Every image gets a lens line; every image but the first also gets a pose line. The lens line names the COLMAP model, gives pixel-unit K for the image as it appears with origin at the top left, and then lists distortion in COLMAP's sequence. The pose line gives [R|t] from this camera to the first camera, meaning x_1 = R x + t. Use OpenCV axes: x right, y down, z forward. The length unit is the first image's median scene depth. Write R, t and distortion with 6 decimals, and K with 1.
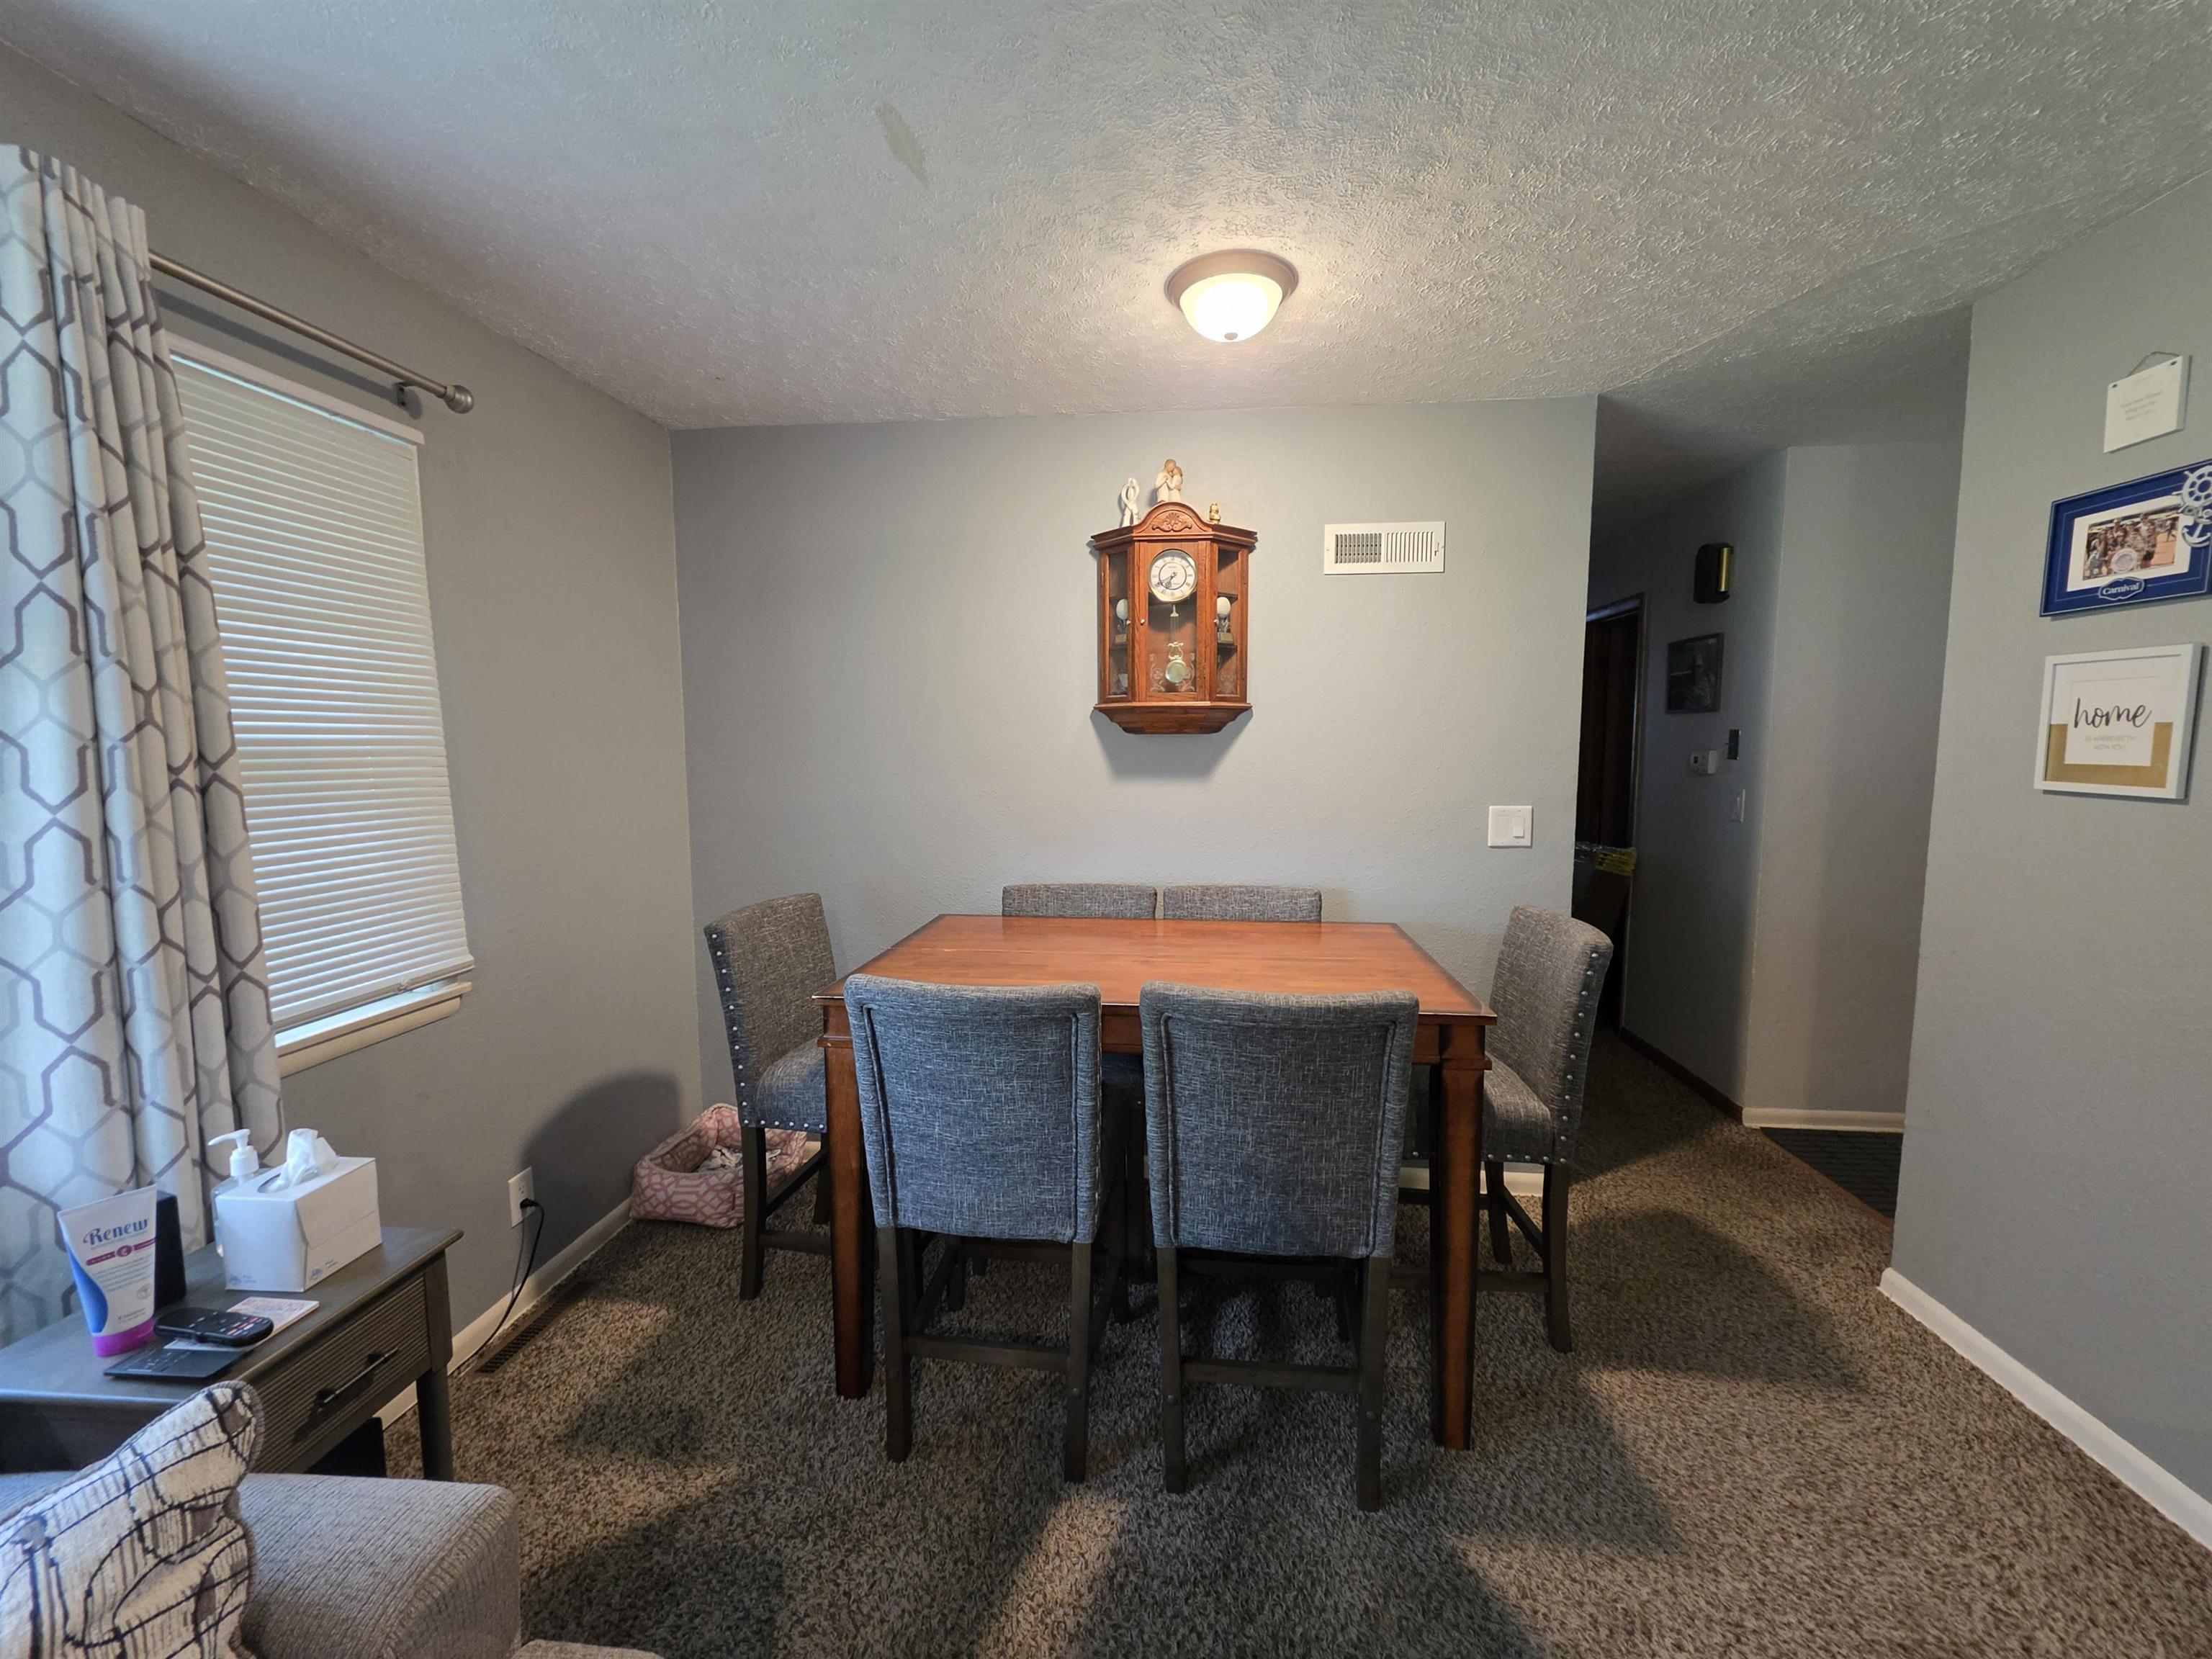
lens RADIAL K [[892.8, 0, 1110.1], [0, 892.8, 831.0], [0, 0, 1]] dist [-0.003744, 0.002041]
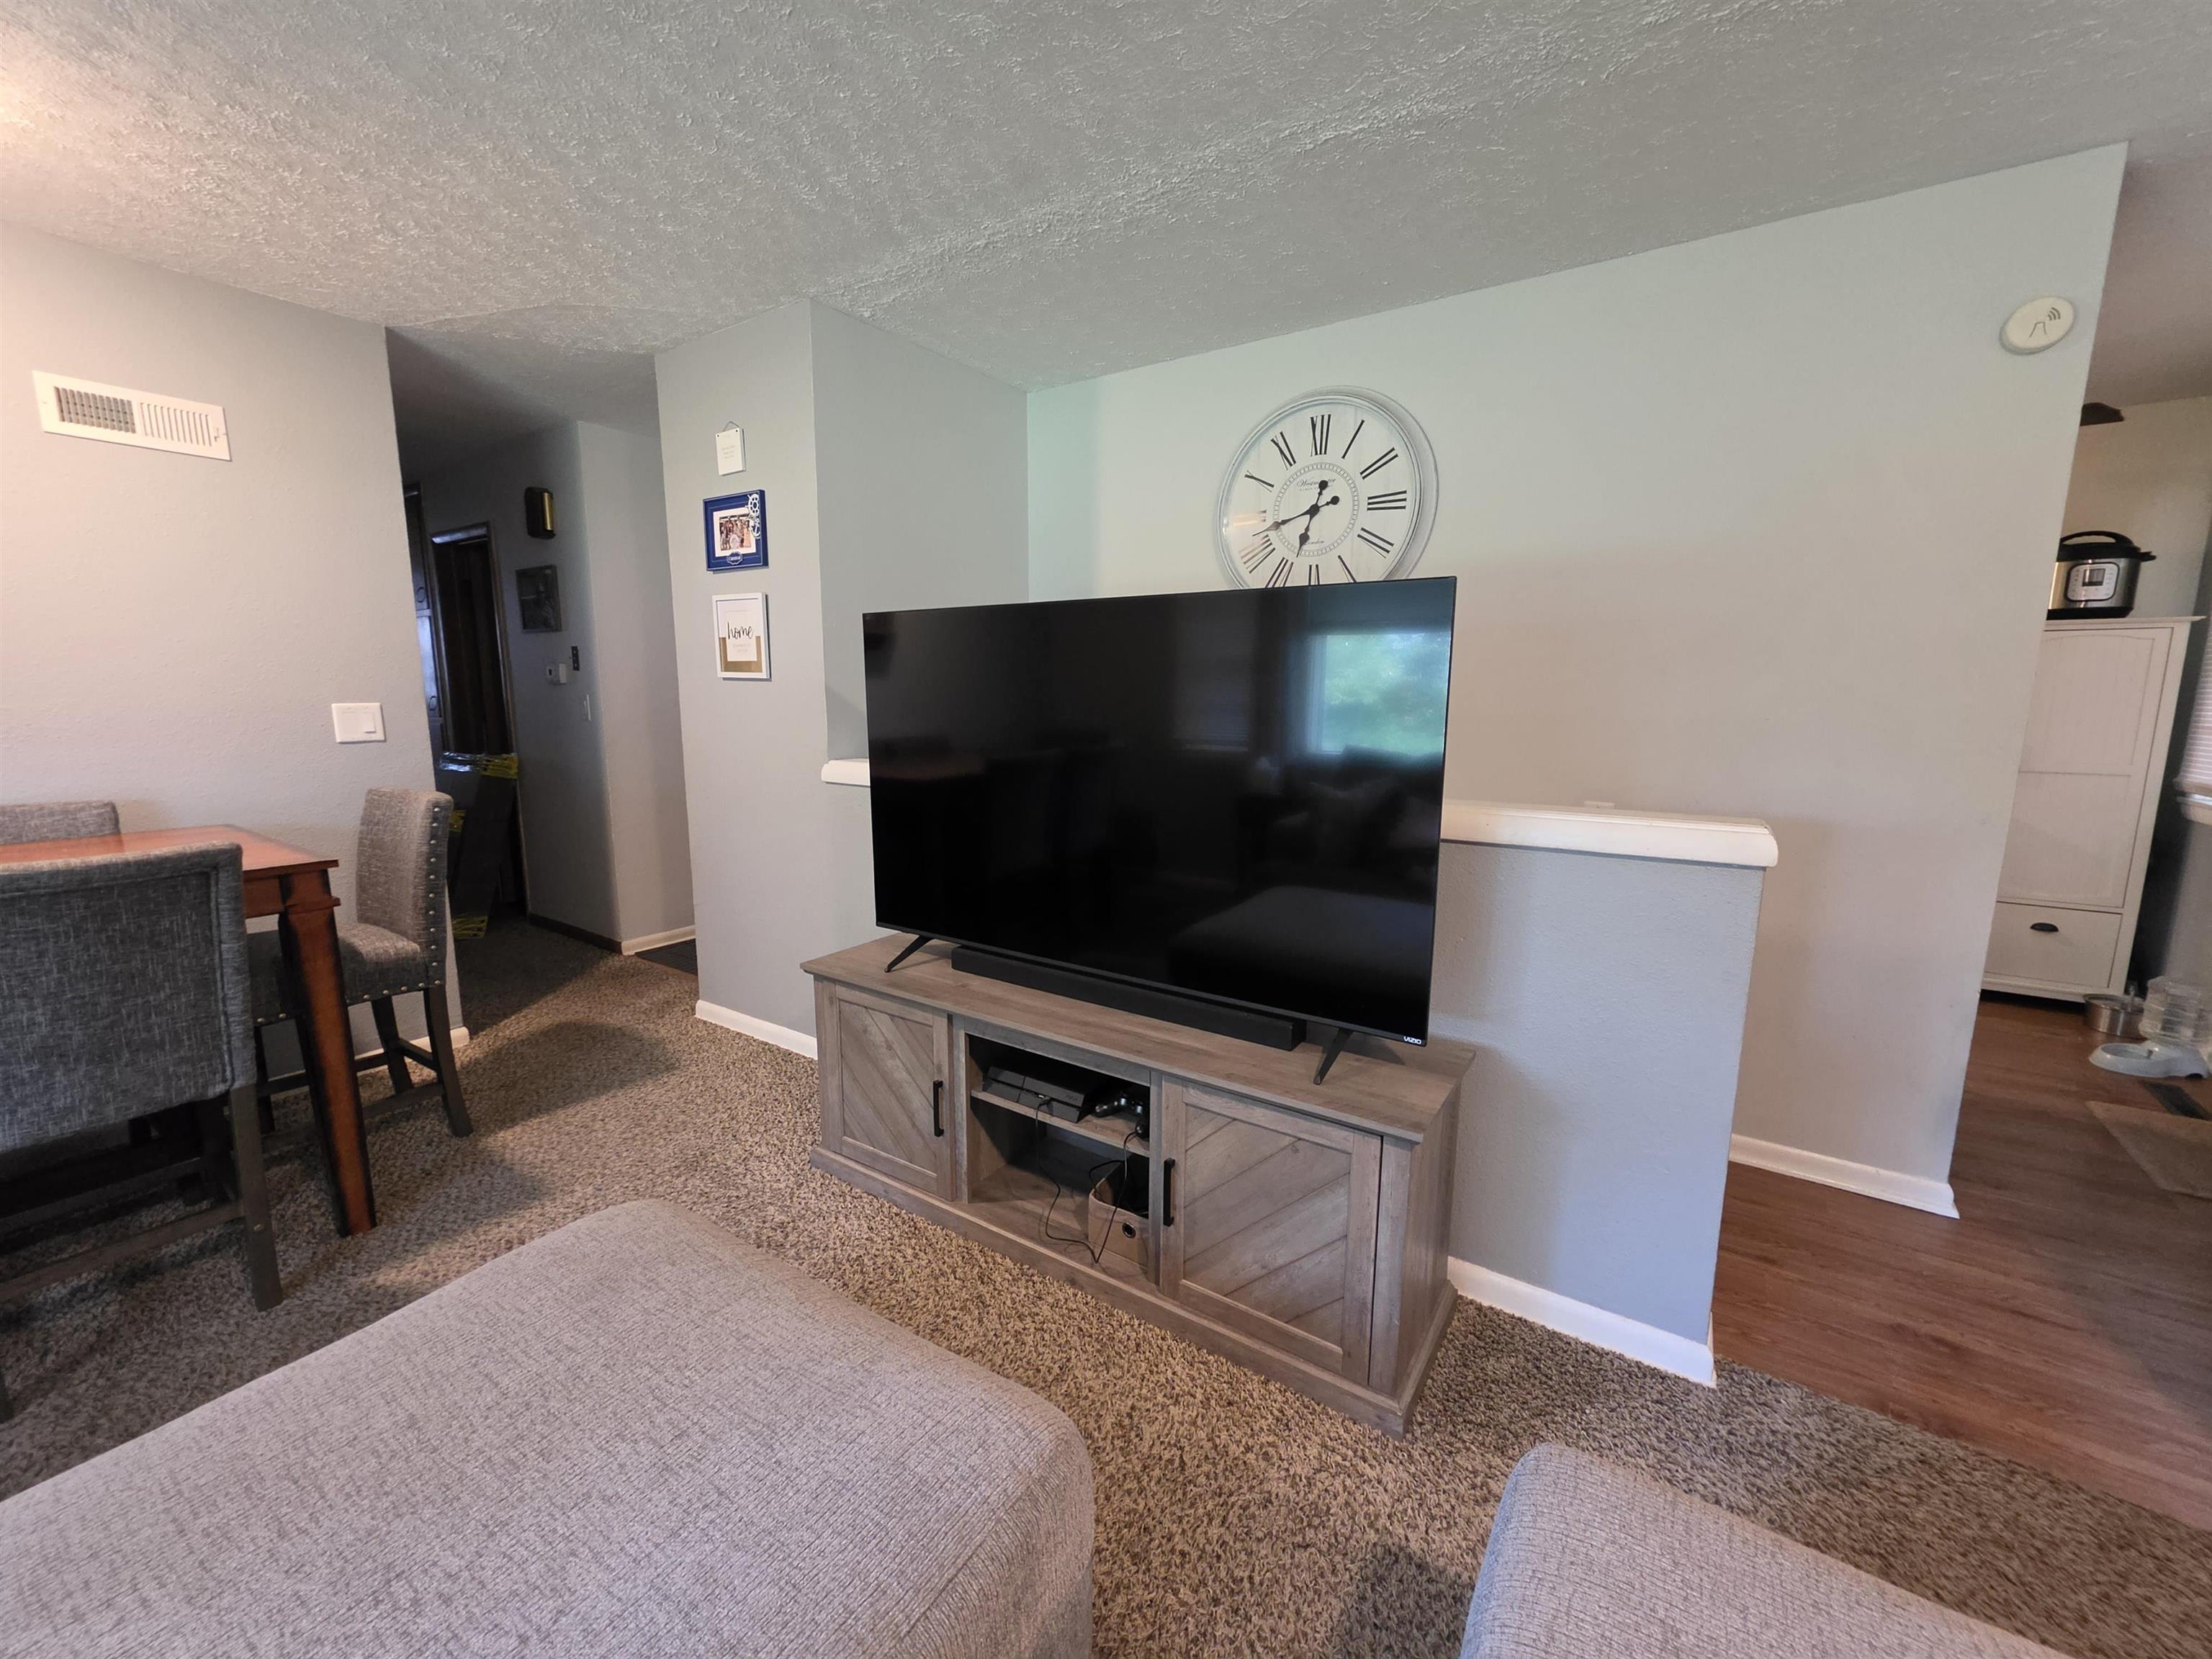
lens RADIAL K [[892.8, 0, 1106.5], [0, 892.8, 832.2], [0, 0, 1]] dist [-0.003744, 0.002041]
pose [[0.482919, -0.134313, 0.865303, -0.078093], [0.078113, 0.990835, 0.110204, 0.102820], [-0.872174, 0.014372, 0.488984, -0.397260]]
